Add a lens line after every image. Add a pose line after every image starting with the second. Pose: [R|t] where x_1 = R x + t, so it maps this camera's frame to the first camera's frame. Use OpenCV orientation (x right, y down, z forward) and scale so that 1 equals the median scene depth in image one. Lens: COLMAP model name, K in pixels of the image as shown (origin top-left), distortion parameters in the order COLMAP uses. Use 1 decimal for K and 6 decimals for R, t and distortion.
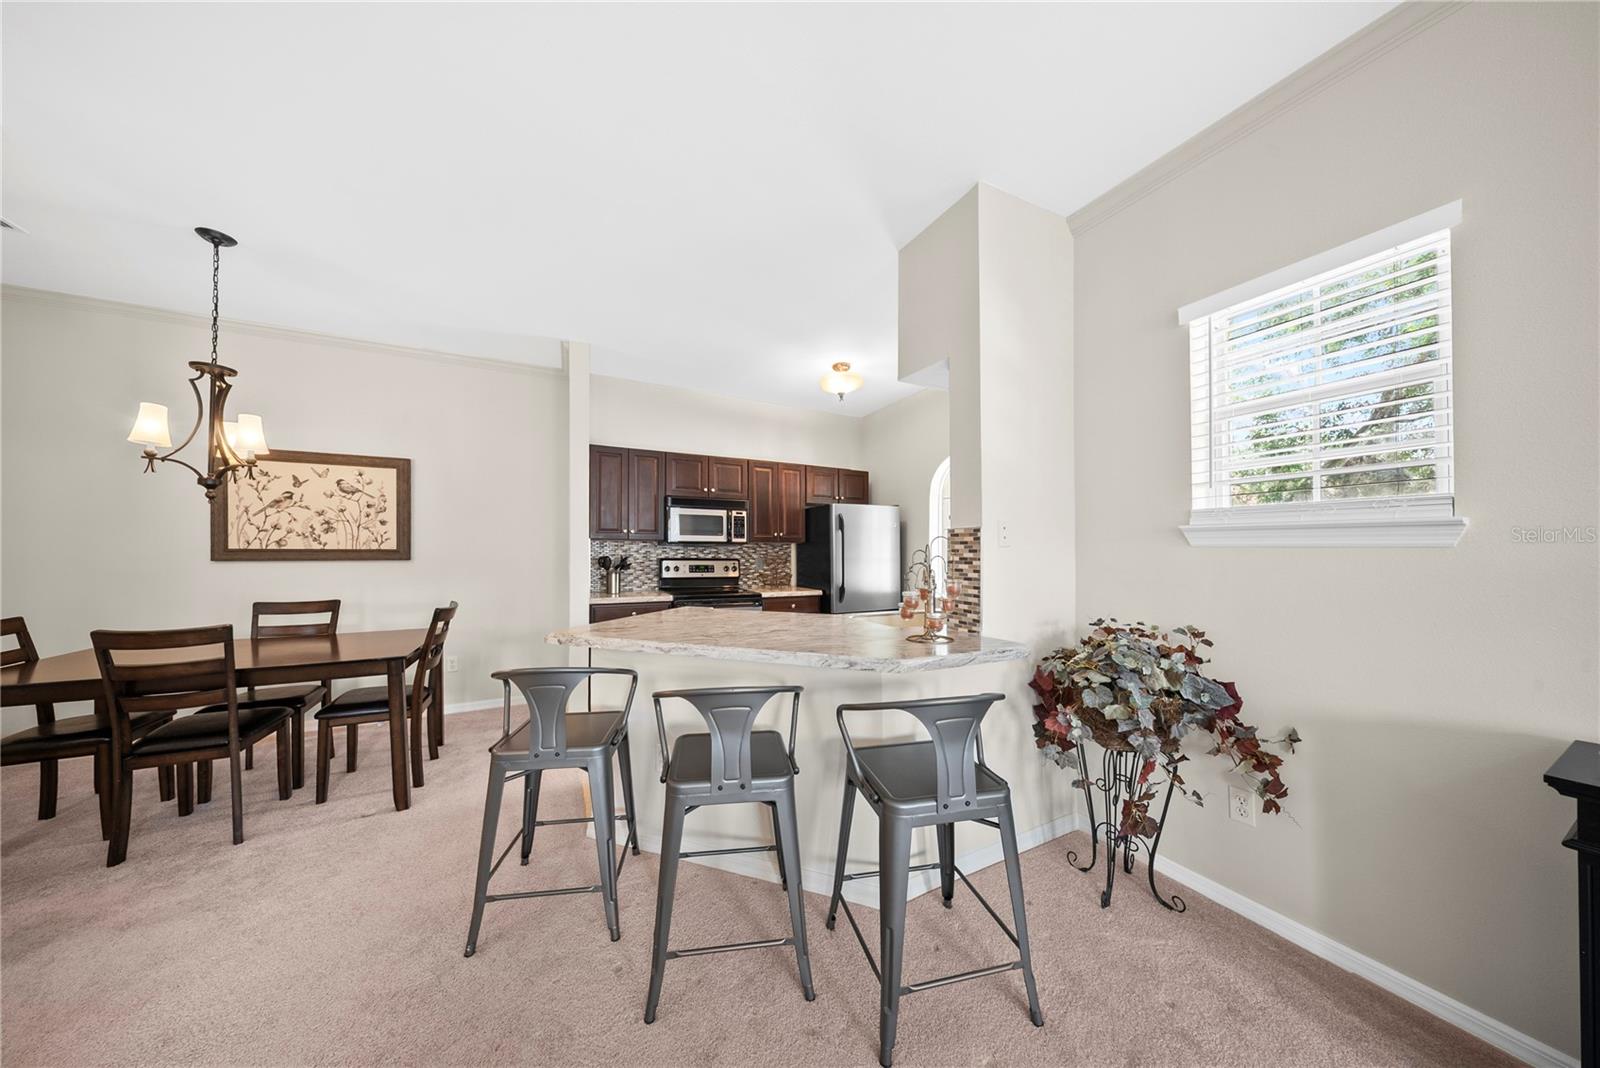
lens RADIAL K [[476.4, 0, 789.9], [0, 476.4, 551.5], [0, 0, 1]] dist [-0.007483, -0.000122]
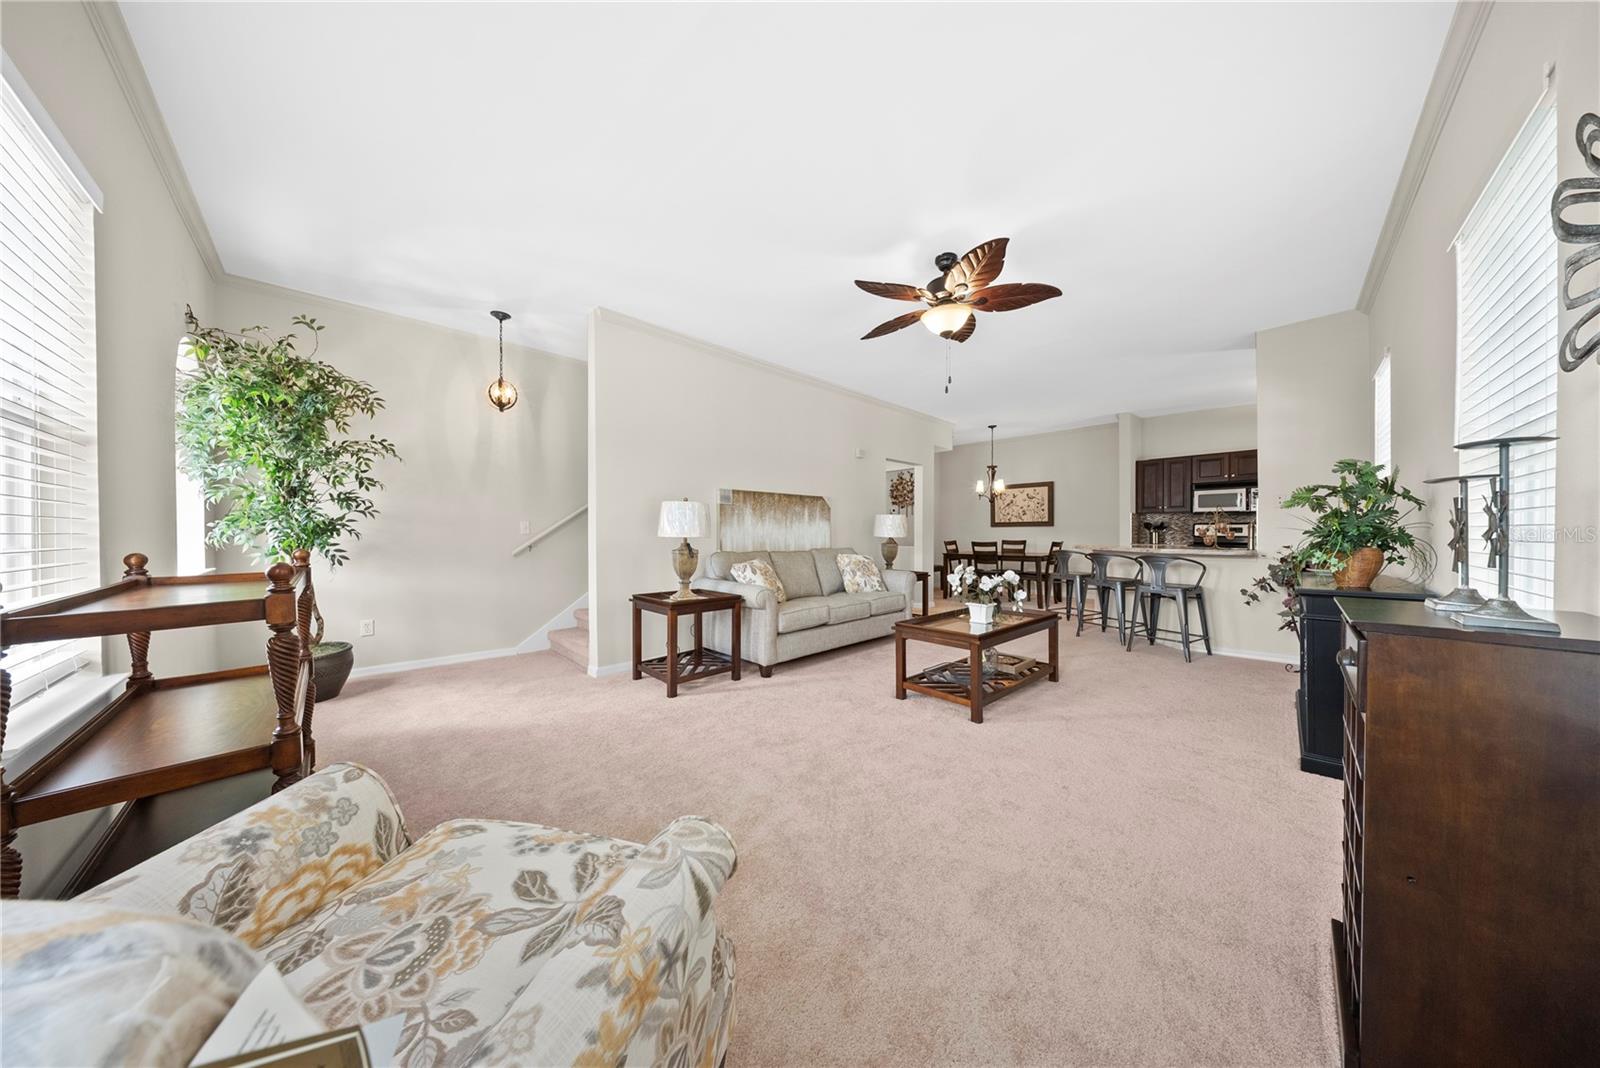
lens RADIAL K [[467.1, 0, 783.5], [0, 467.1, 535.2], [0, 0, 1]] dist [0.000408, -0.000013]
pose [[0.275097, 0.000287, -0.961416, 0.948226], [0.006539, 0.999976, 0.002170, 0.046886], [0.961394, -0.006883, 0.275089, -0.816826]]
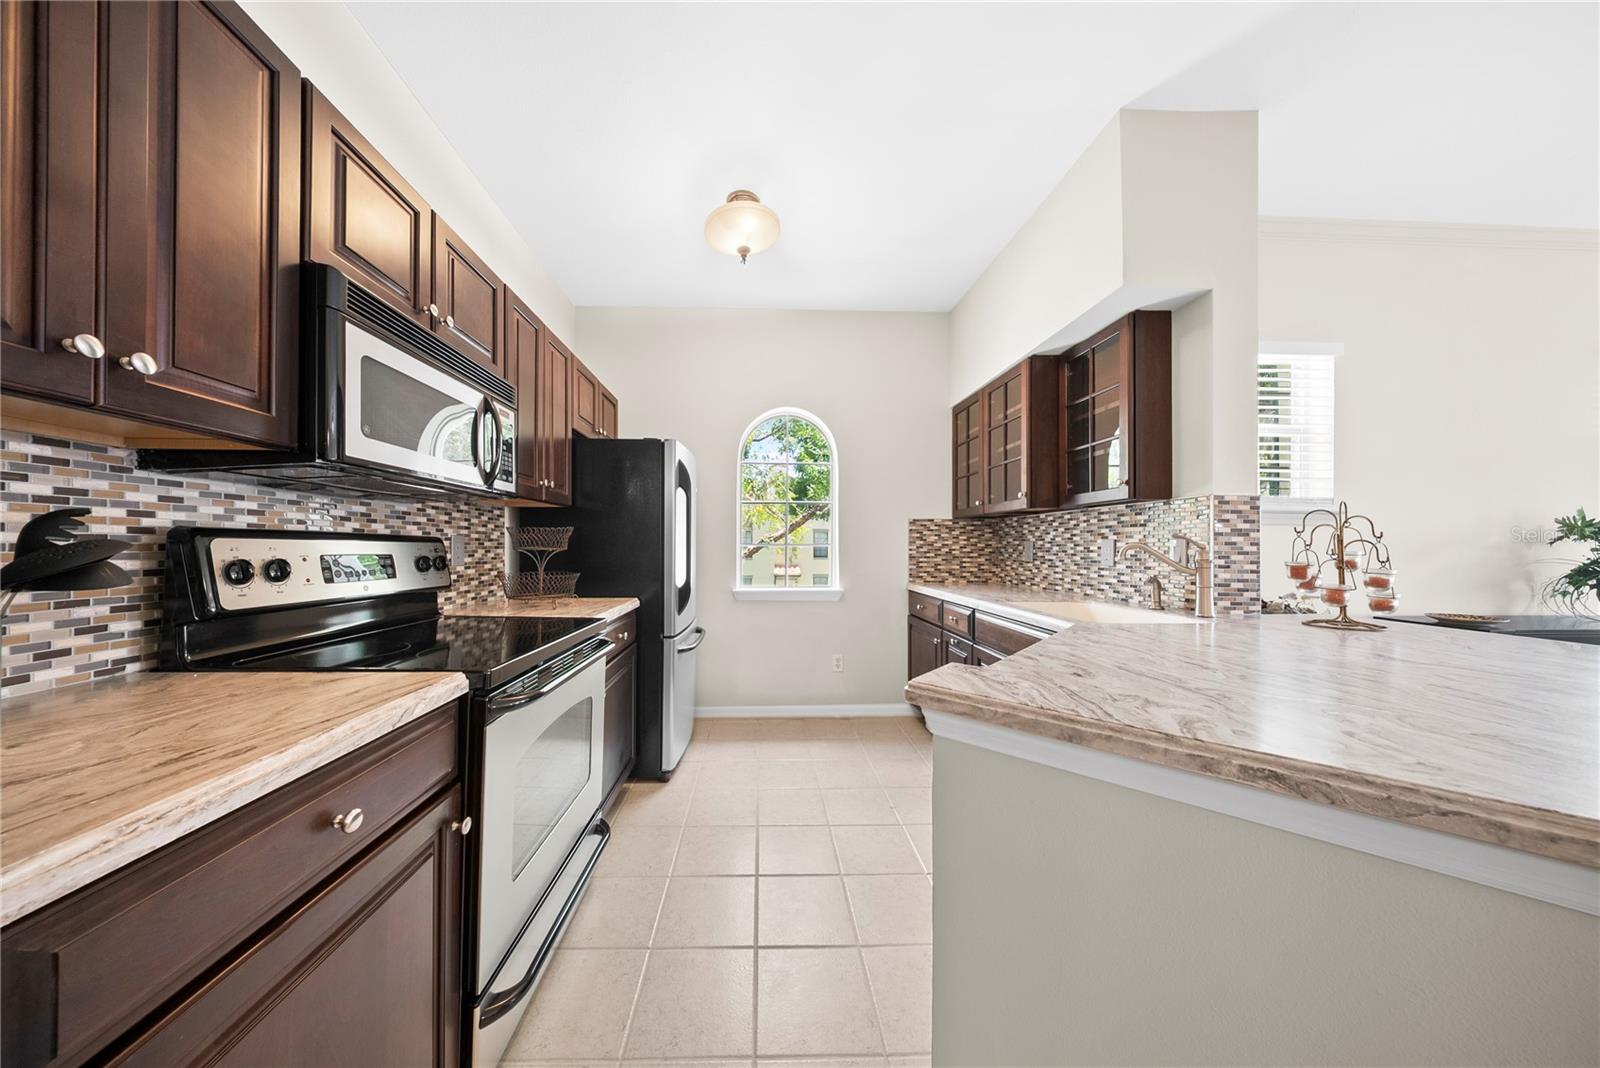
lens RADIAL K [[479.5, 0, 775.8], [0, 479.5, 545.1], [0, 0, 1]] dist [-0.000207, -0.000123]
pose [[0.409266, -0.000401, 0.912415, -0.416023], [-0.005106, 0.999983, 0.002730, 0.023672], [-0.912401, -0.005776, 0.409257, 0.753690]]
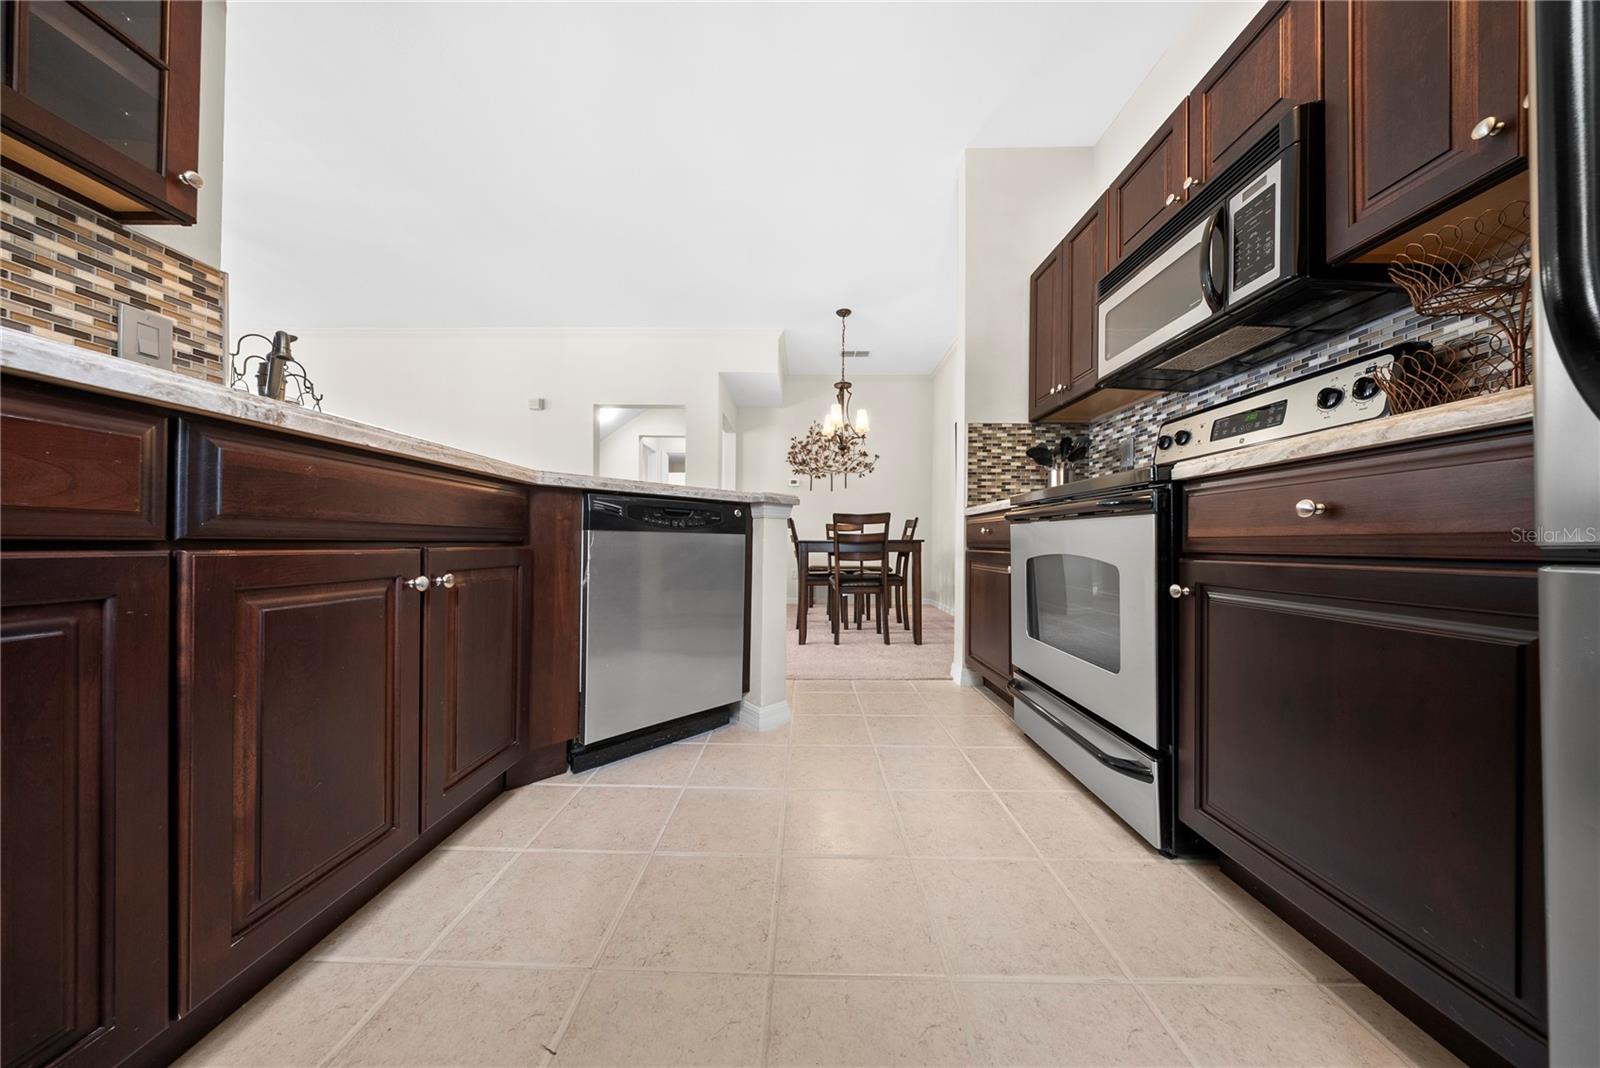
lens RADIAL K [[464.7, 0, 793.6], [0, 464.7, 543.5], [0, 0, 1]] dist [0.001031, -0.003060]
pose [[-0.458468, -0.007837, -0.888676, 0.290338], [-0.007277, 0.999961, -0.005064, 0.147345], [0.888681, 0.004145, -0.458507, 1.022784]]
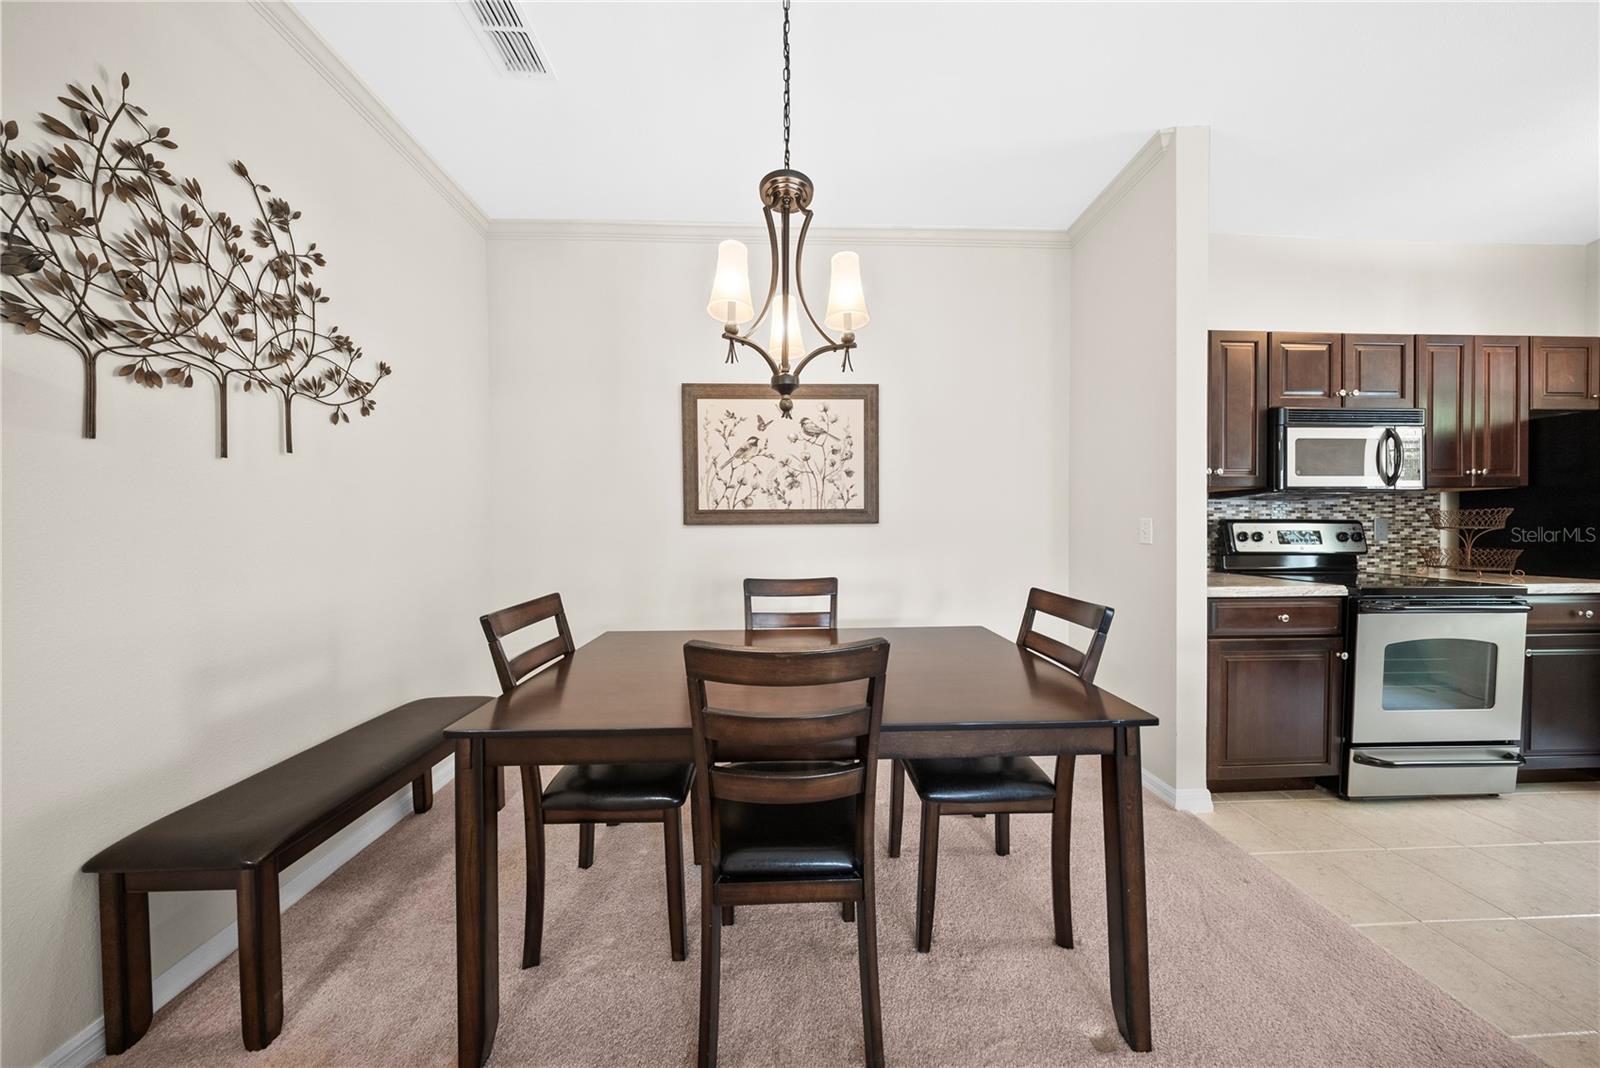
lens RADIAL K [[468.2, 0, 800.0], [0, 468.2, 534.0], [0, 0, 1]] dist [0.001425, -0.001303]
pose [[0.913115, -0.003817, -0.407685, -0.595296], [0.009375, 0.999888, 0.011638, 0.023711], [0.407595, -0.014449, 0.913049, 0.279782]]
